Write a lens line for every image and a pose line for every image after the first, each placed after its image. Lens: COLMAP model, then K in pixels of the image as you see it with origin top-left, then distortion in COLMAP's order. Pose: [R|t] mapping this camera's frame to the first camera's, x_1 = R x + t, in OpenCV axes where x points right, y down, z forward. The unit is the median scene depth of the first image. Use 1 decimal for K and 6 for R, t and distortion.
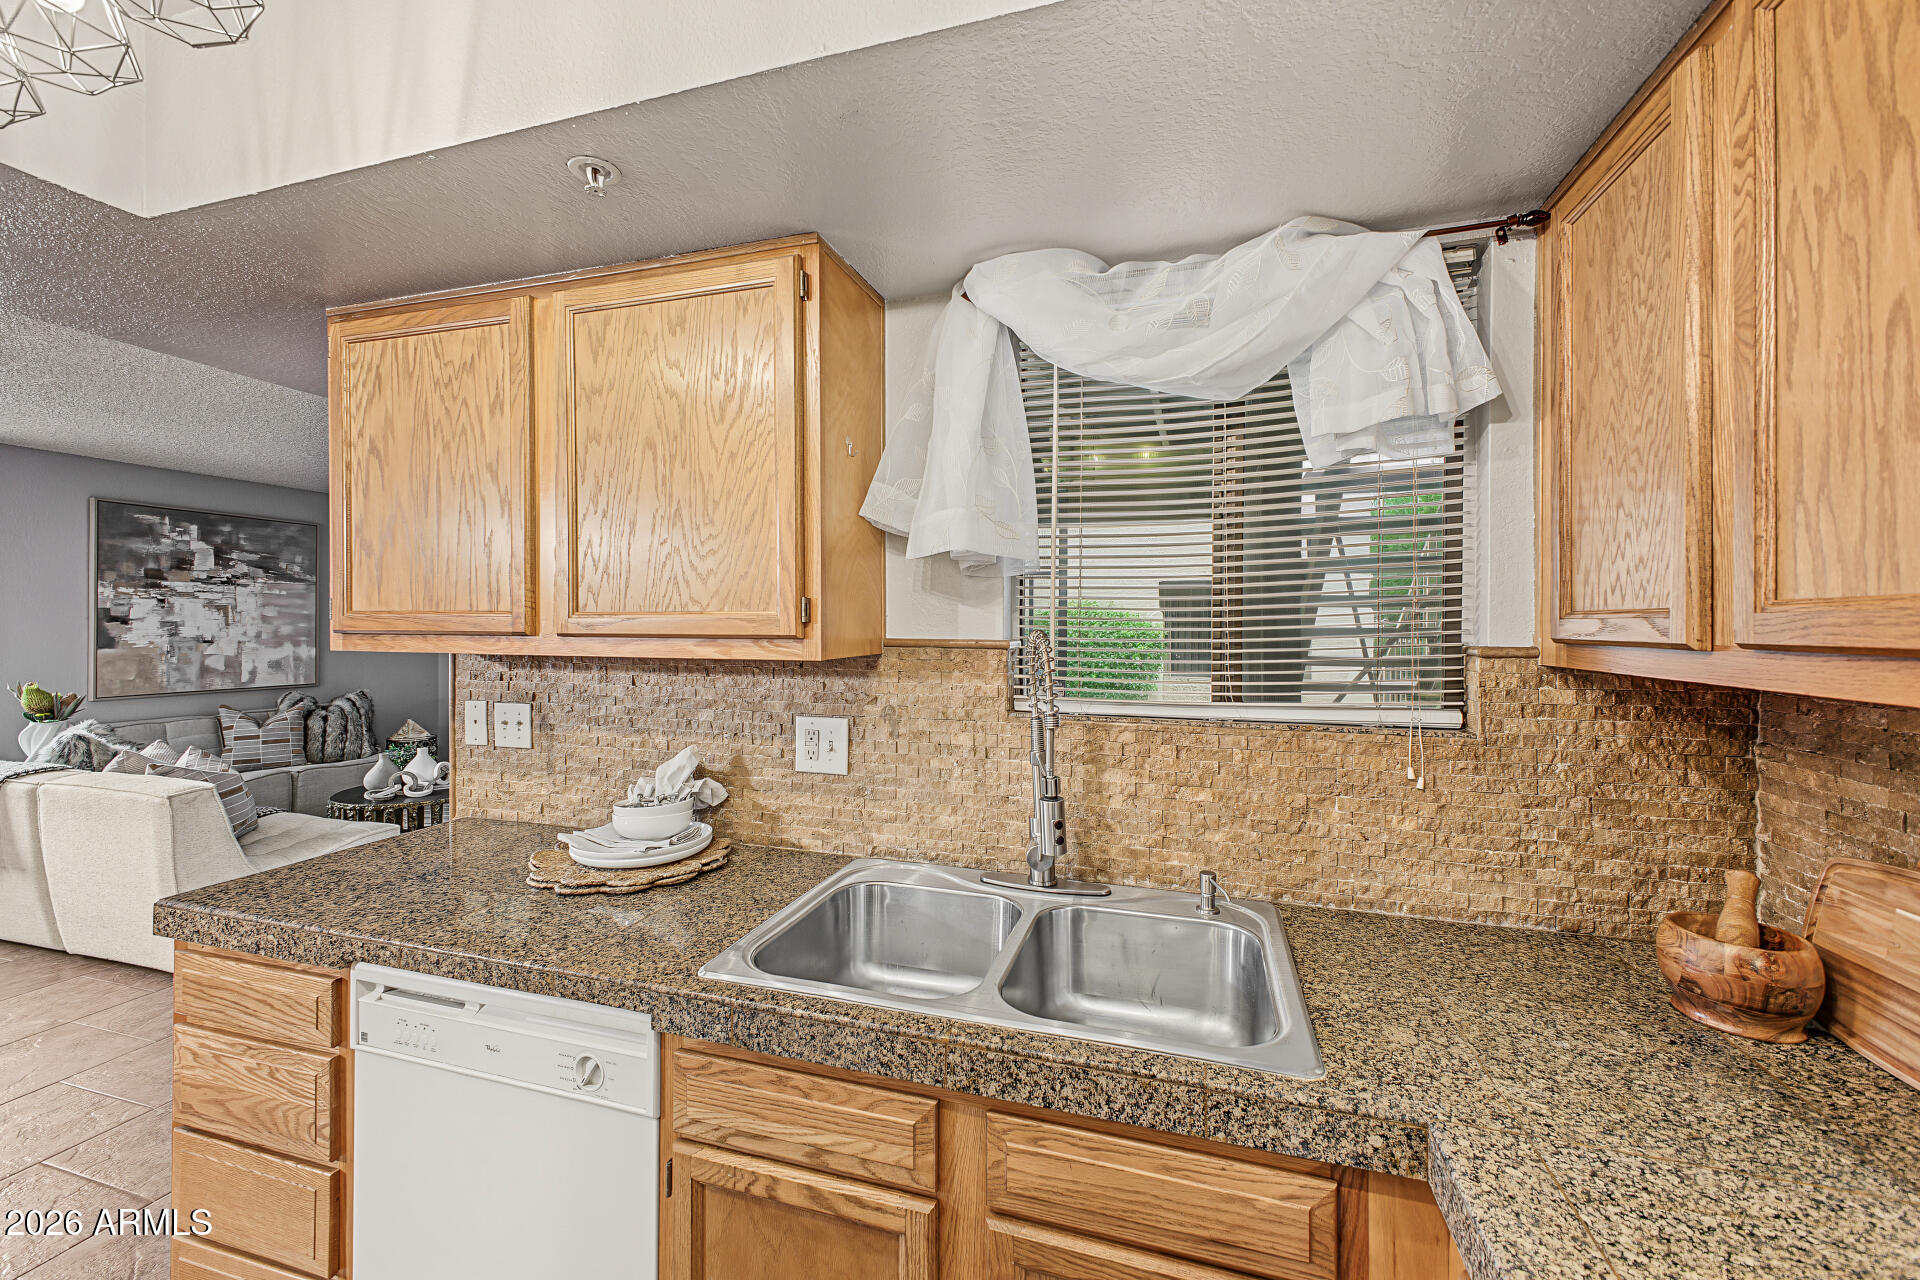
lens RADIAL K [[767.0, 0, 964.6], [0, 767.0, 624.1], [0, 0, 1]] dist [0.014958, -0.003077]
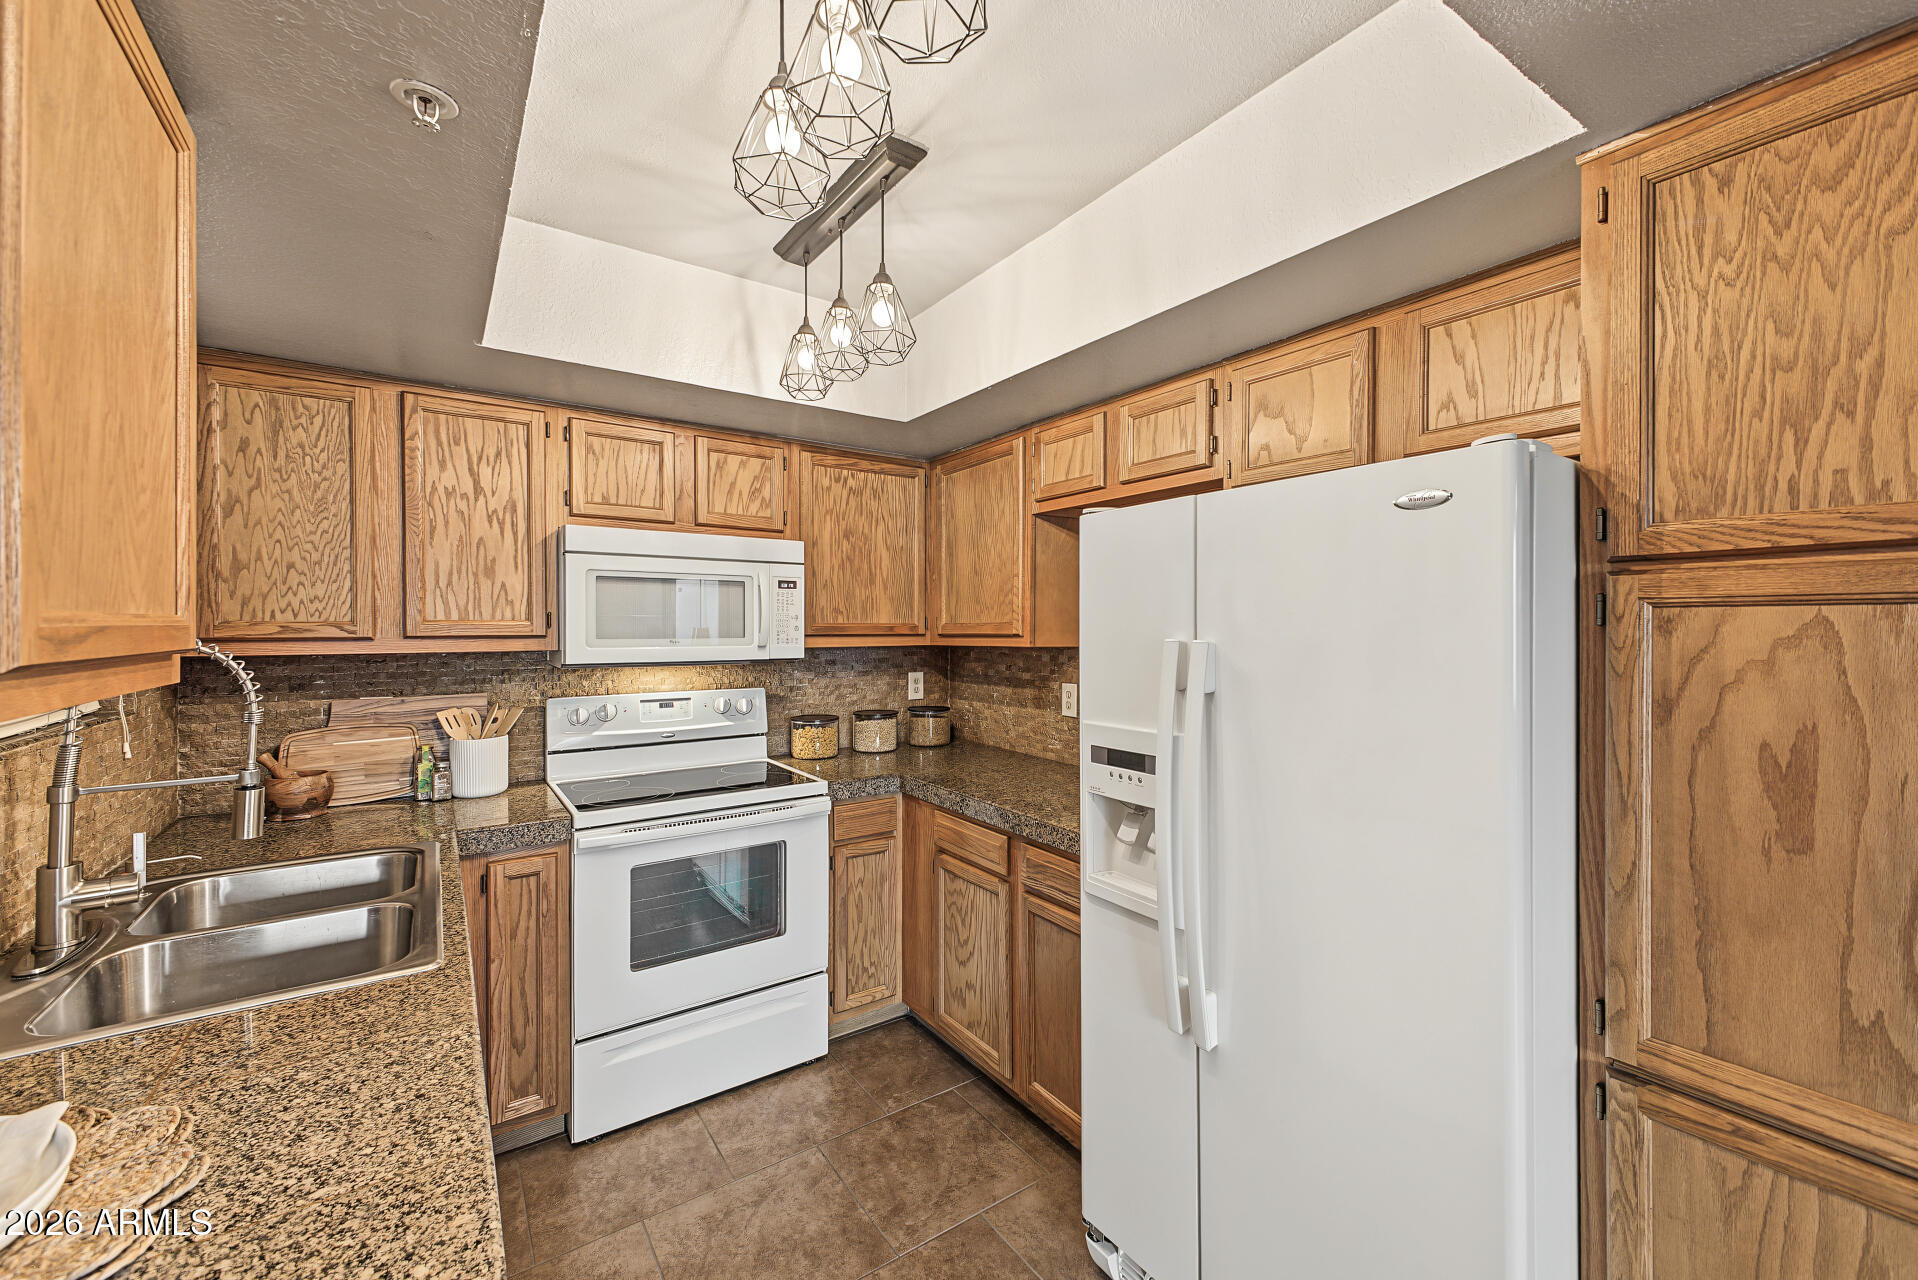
lens RADIAL K [[766.2, 0, 963.6], [0, 766.2, 624.2], [0, 0, 1]] dist [0.014958, -0.003077]
pose [[-0.781304, 0.001138, 0.624150, -1.178760], [0.002352, 0.999997, 0.001121, -0.006323], [-0.624146, 0.002344, -0.781304, 1.043476]]
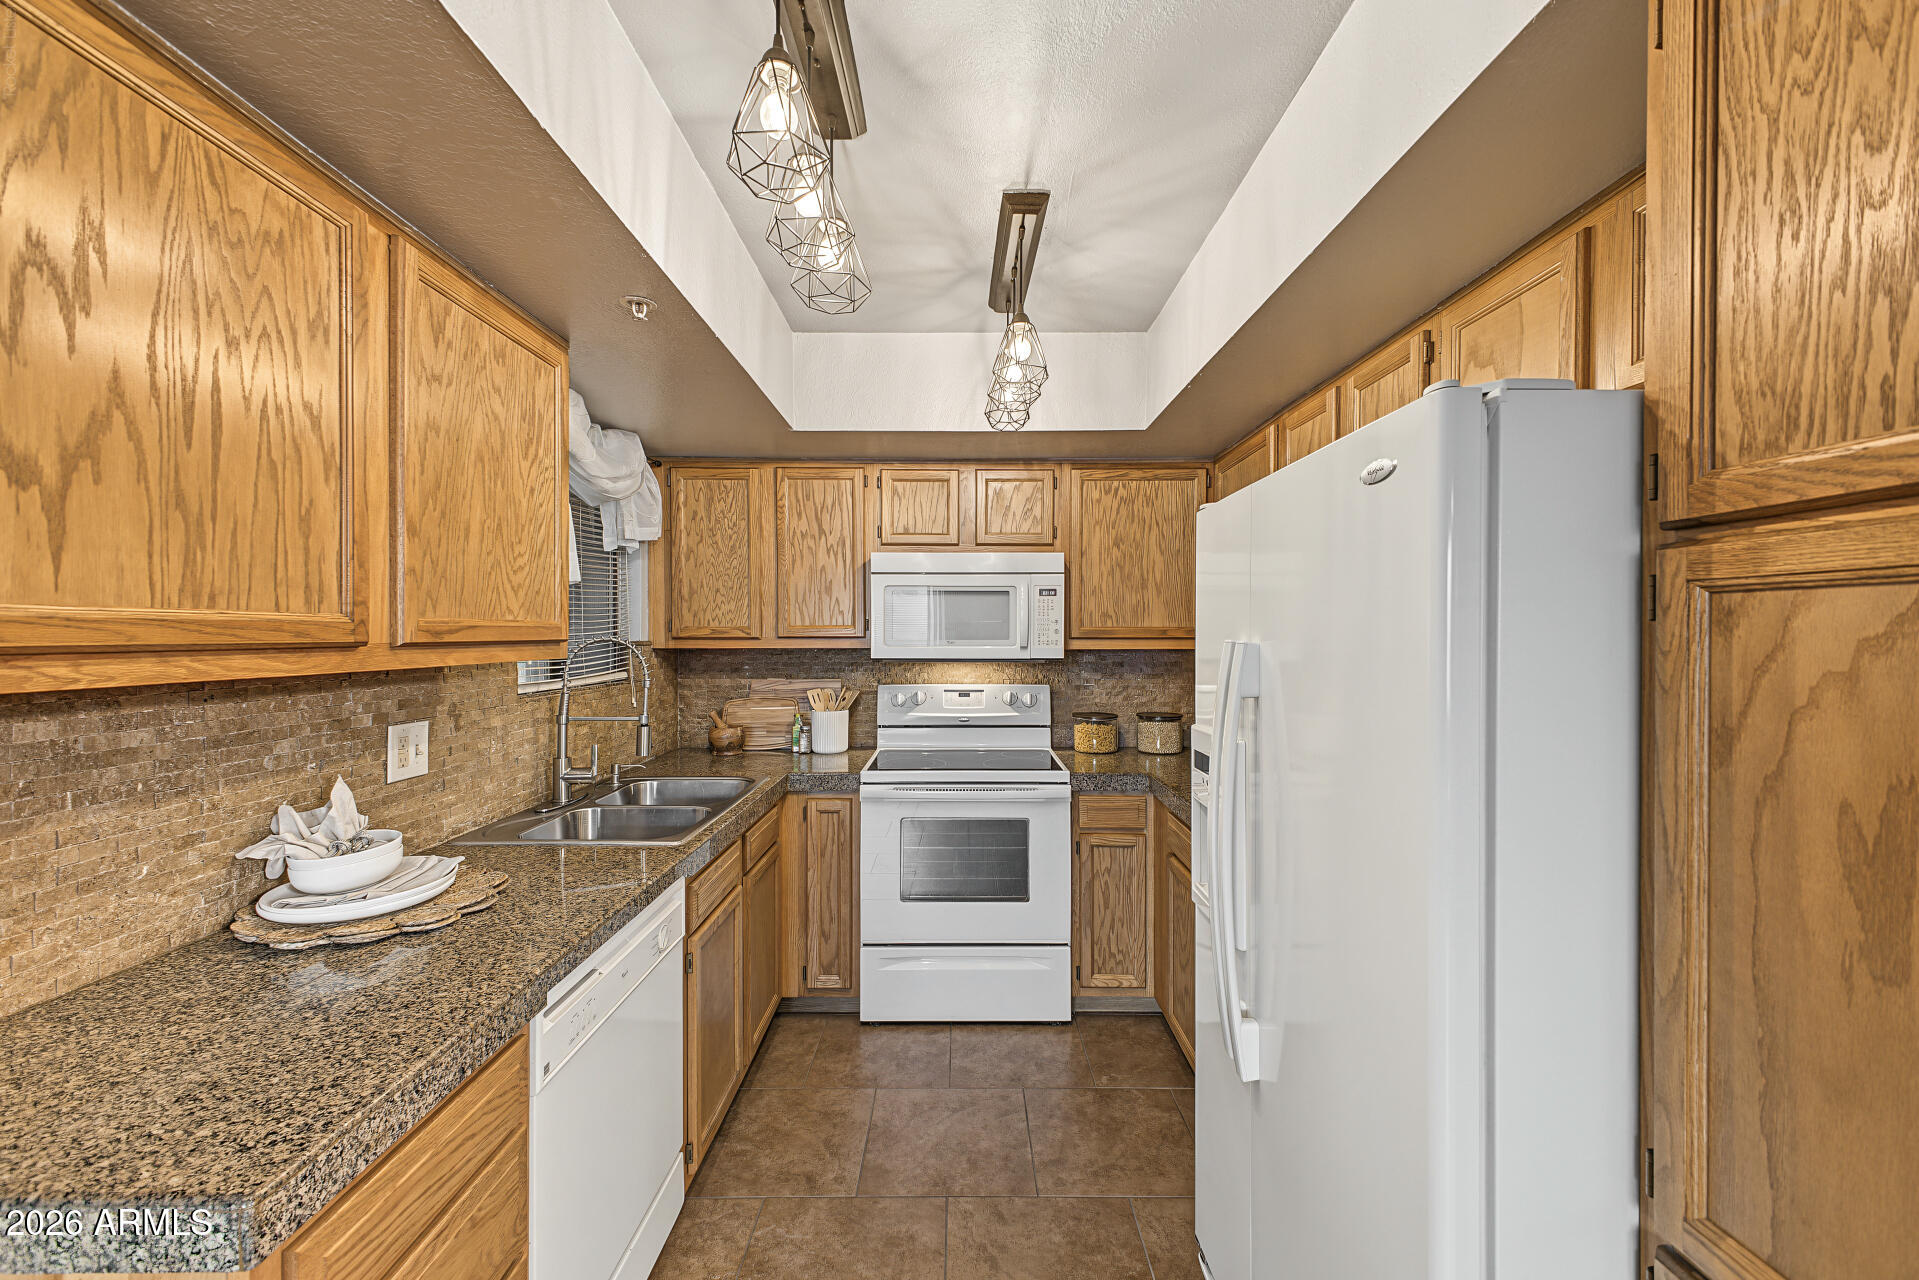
lens RADIAL K [[752.1, 0, 952.6], [0, 752.1, 631.8], [0, 0, 1]] dist [0.016584, -0.003307]
pose [[-0.284377, 0.000294, 0.958713, -1.556988], [0.004134, 0.999991, 0.000919, 0.002490], [-0.958704, 0.004224, -0.284375, 0.683122]]
